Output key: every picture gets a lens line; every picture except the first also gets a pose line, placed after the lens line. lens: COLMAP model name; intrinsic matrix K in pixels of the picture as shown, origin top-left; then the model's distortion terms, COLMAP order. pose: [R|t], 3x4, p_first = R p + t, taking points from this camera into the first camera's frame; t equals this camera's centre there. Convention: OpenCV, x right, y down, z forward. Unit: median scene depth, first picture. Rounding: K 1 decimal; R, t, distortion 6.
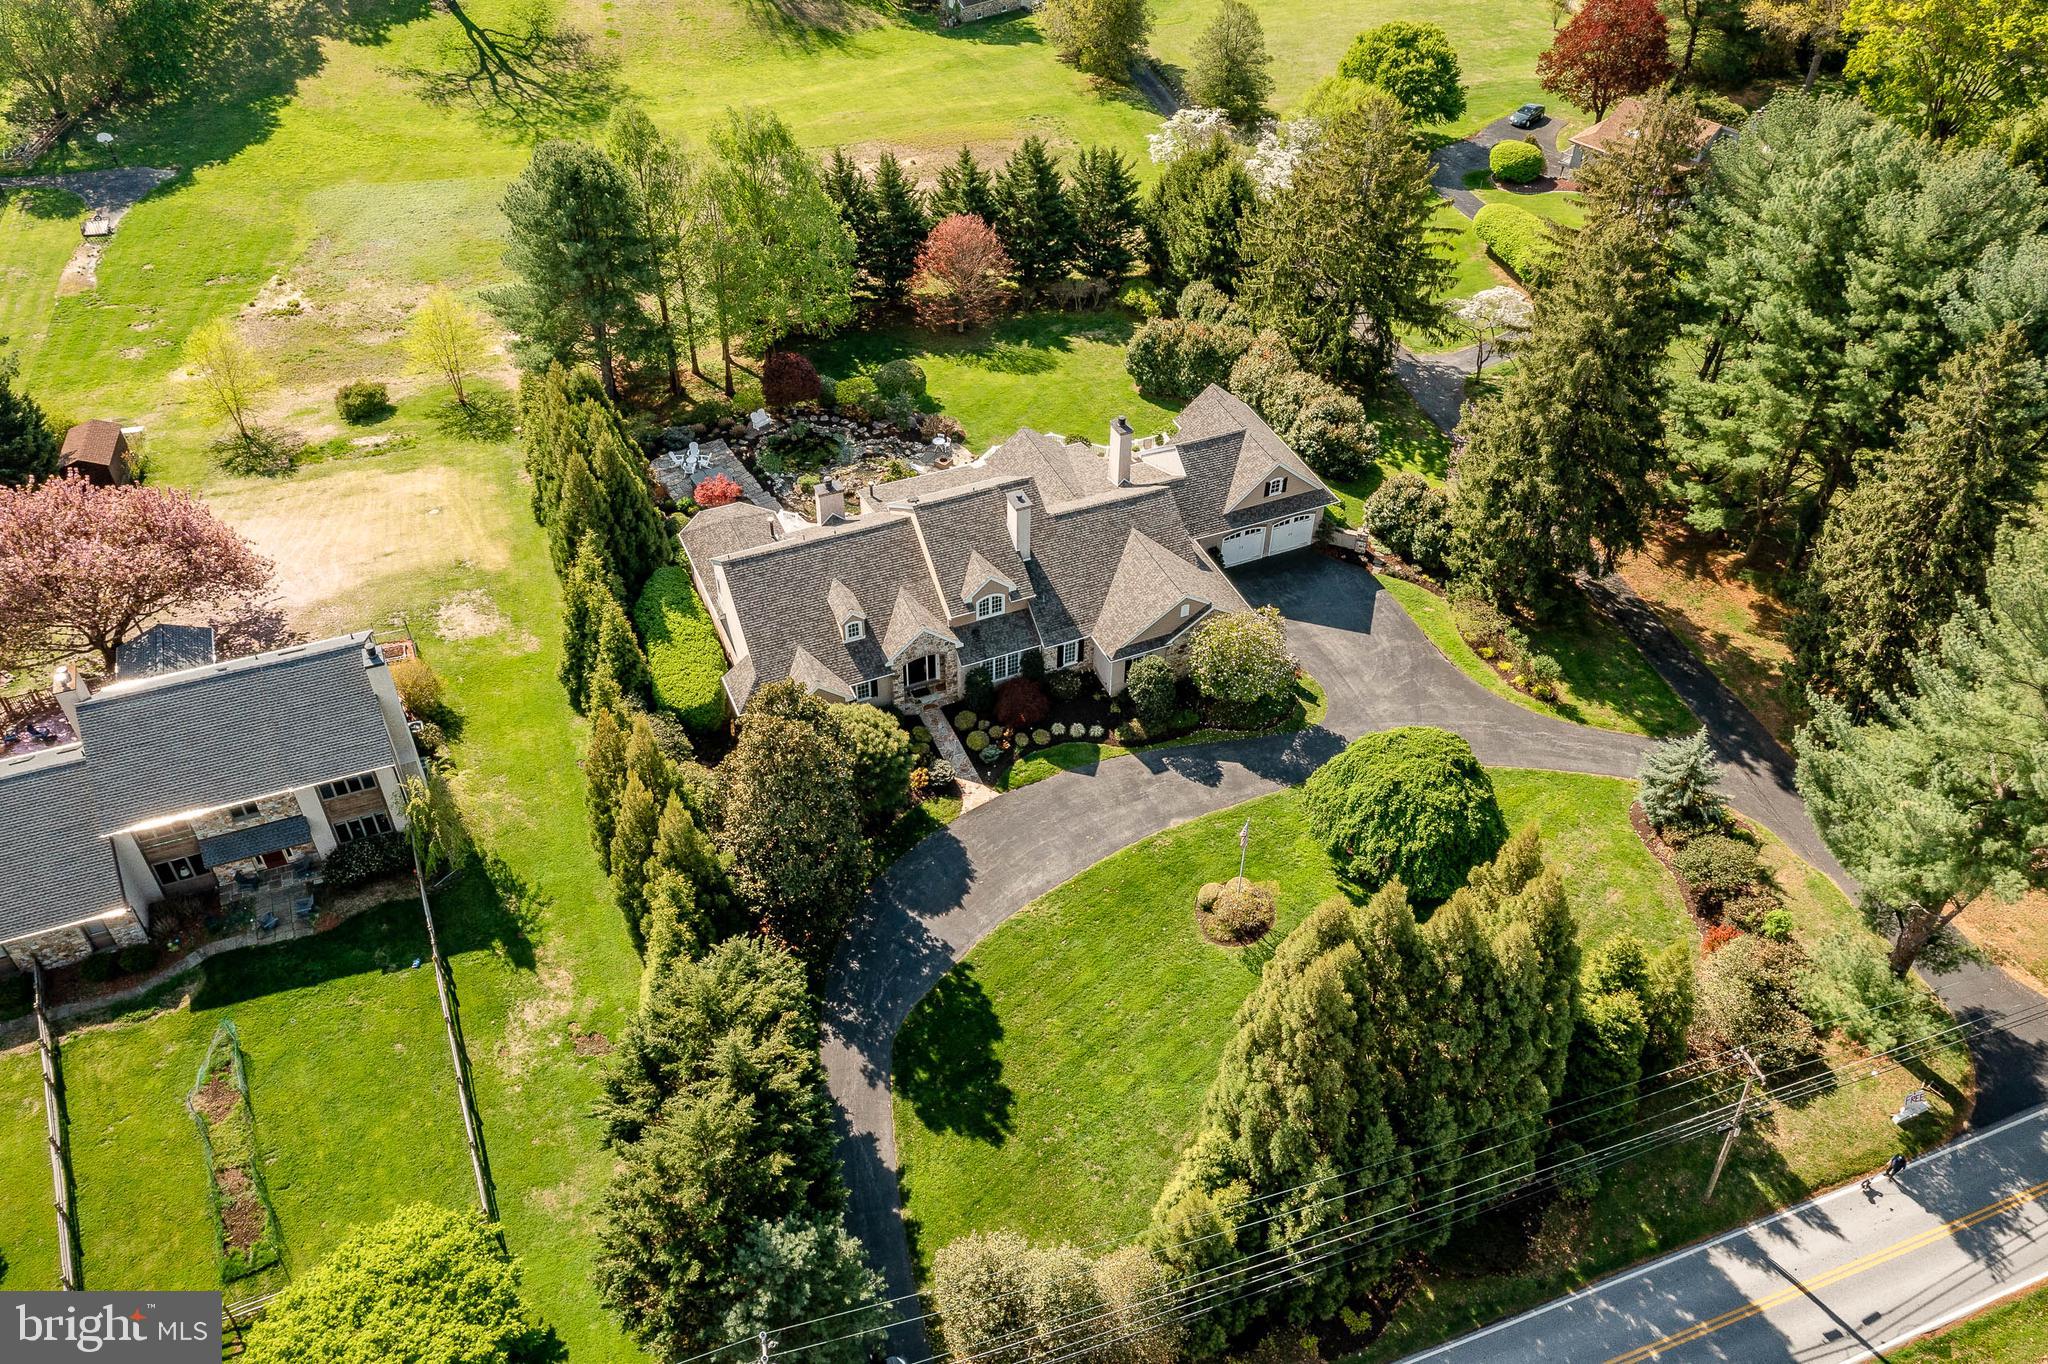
lens RADIAL K [[1623.6, 0, 1024.0], [0, 1623.6, 682.0], [0, 0, 1]] dist [0.003116, 0.018752]
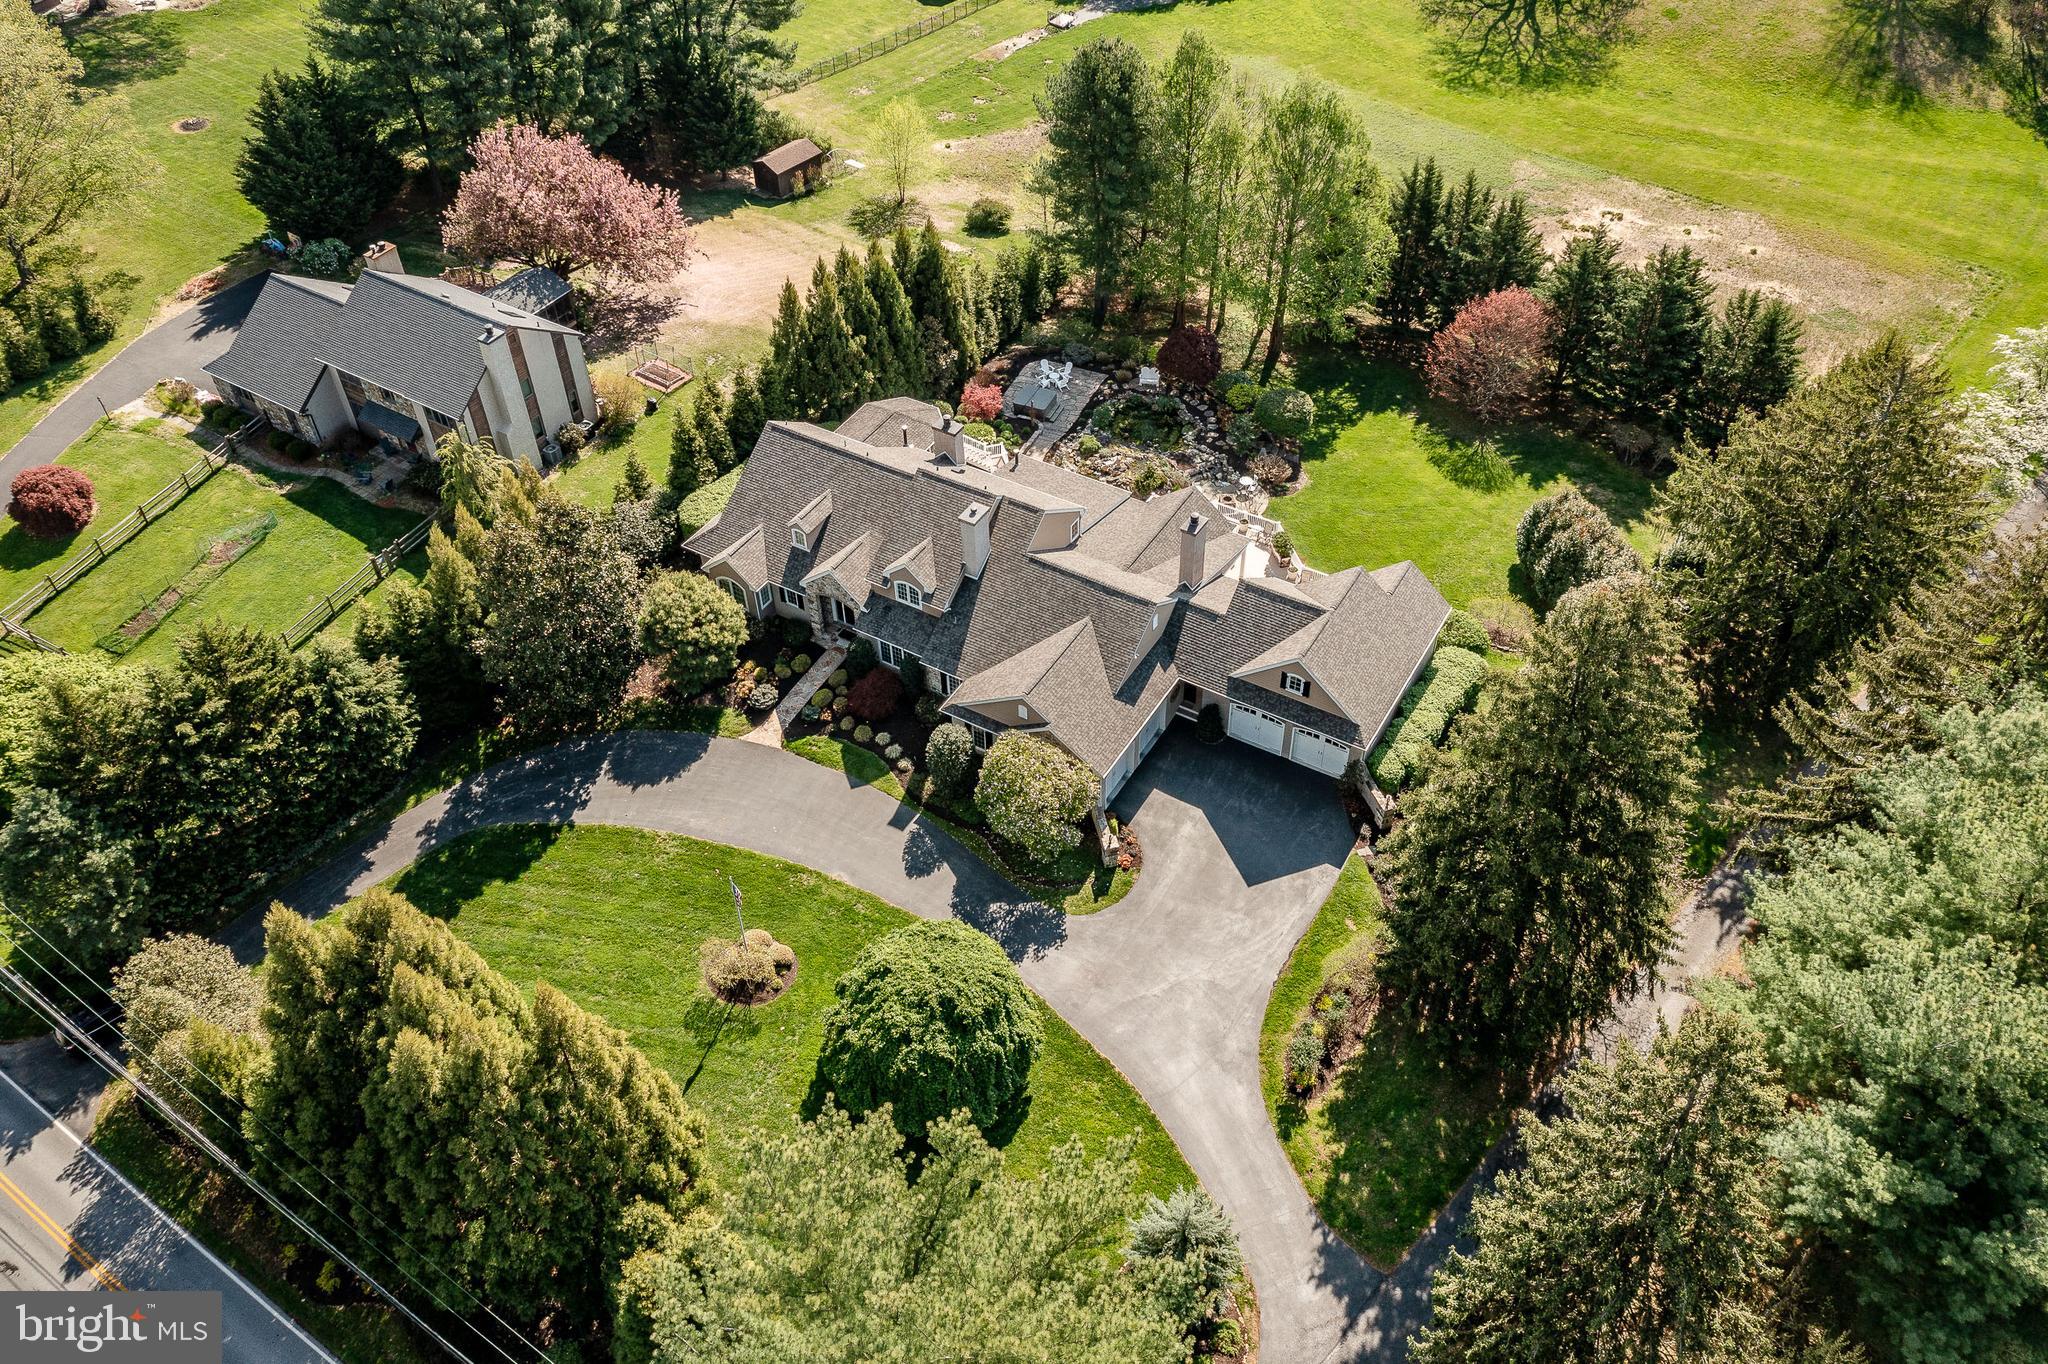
lens RADIAL K [[1615.2, 0, 1024.0], [0, 1615.2, 682.0], [0, 0, 1]] dist [-0.001604, 0.042138]
pose [[0.579087, 0.550772, -0.601090, 0.600531], [-0.524448, 0.816154, 0.242582, -0.262754], [0.624190, 0.174764, 0.761475, 0.316155]]
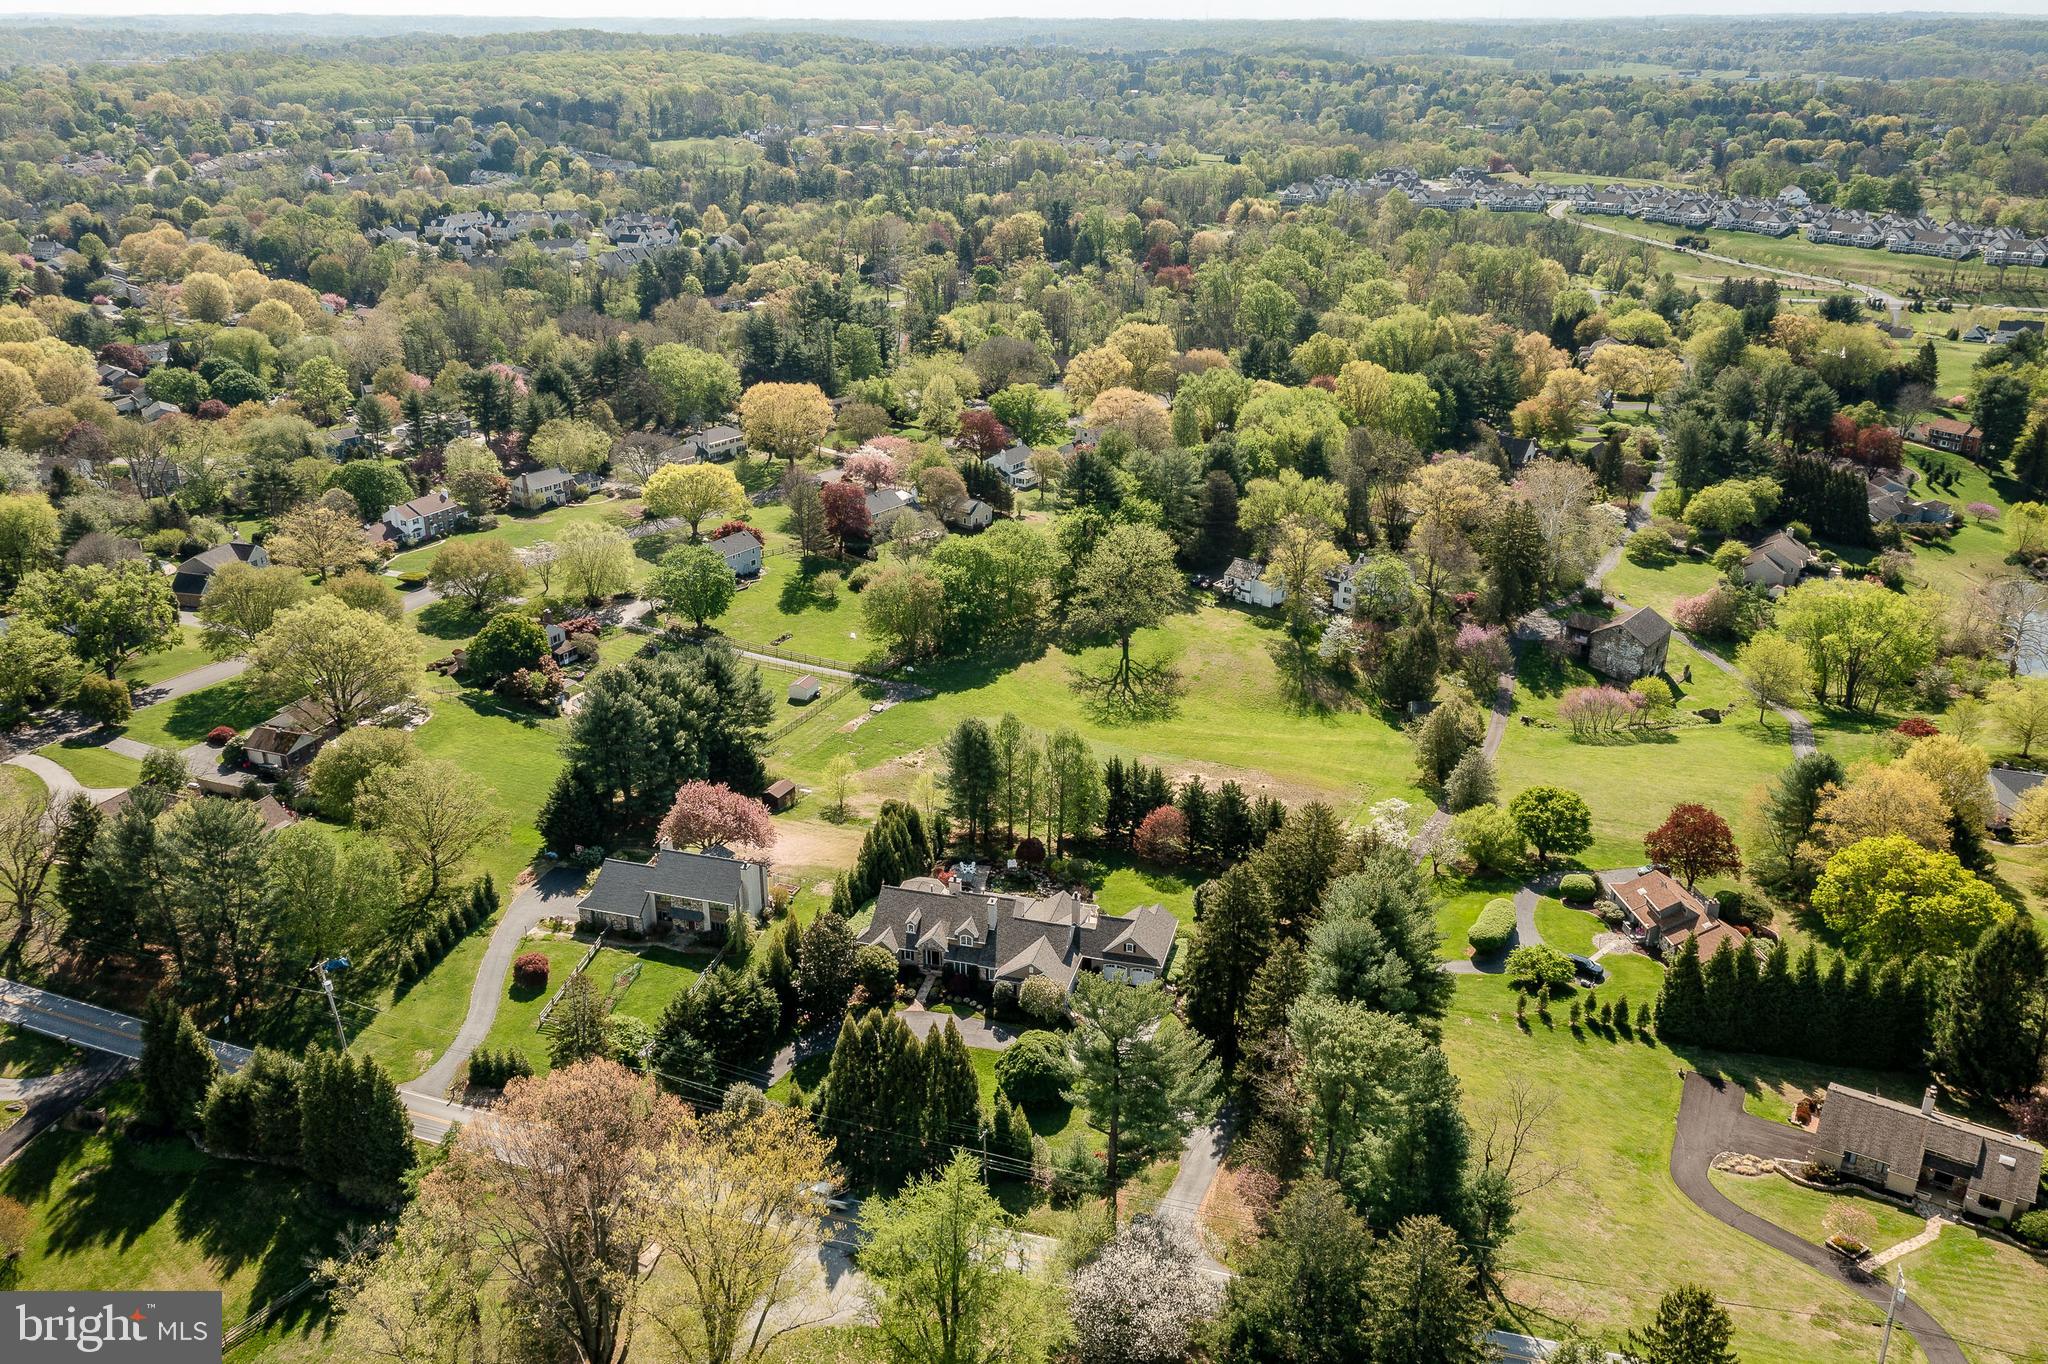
lens RADIAL K [[1650.4, 0, 1024.0], [0, 1650.4, 682.0], [0, 0, 1]] dist [0.000865, 0.040118]
pose [[0.779832, 0.227896, -0.583031, 1.285754], [-0.413267, 0.886990, -0.206056, 0.074738], [0.470184, 0.401637, 0.785885, -0.922851]]
